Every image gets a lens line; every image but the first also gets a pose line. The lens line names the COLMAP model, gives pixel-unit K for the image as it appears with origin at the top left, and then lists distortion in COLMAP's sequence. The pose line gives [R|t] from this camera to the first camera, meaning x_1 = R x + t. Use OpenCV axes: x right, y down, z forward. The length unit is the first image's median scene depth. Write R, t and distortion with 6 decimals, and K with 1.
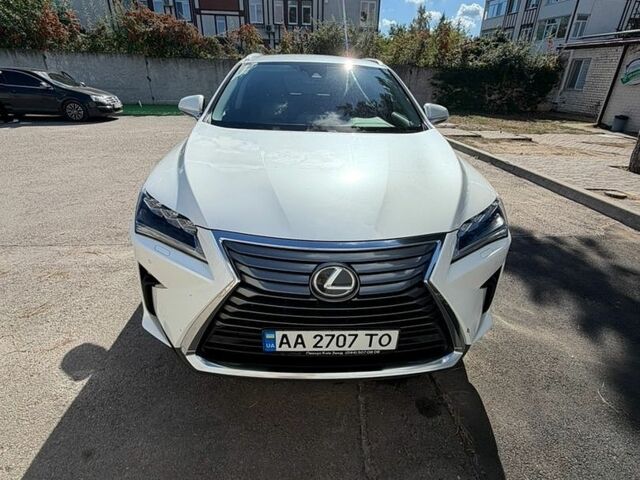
lens RADIAL K [[334.5, 0, 322.4], [0, 334.5, 240.3], [0, 0, 1]] dist [-0.003383, 0.000001]
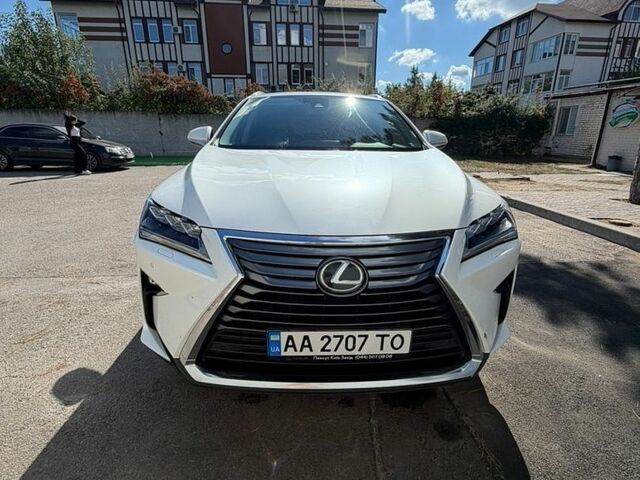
lens RADIAL K [[334.5, 0, 322.4], [0, 334.5, 240.0], [0, 0, 1]] dist [-0.003383, 0.000001]
pose [[0.999764, -0.018771, -0.010901, -0.003979], [0.017052, 0.989907, -0.140687, 0.083931], [0.013432, 0.140468, 0.989994, 0.017072]]
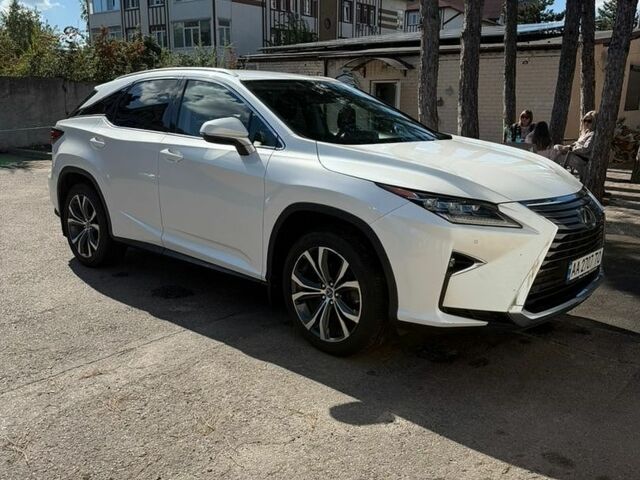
lens RADIAL K [[578.7, 0, 321.4], [0, 578.7, 243.7], [0, 0, 1]] dist [0.056211, -0.012330]
pose [[0.719511, -0.182044, 0.670197, -1.414487], [0.315815, 0.945245, -0.082298, 0.040860], [-0.618518, 0.270873, 0.737606, -0.096549]]
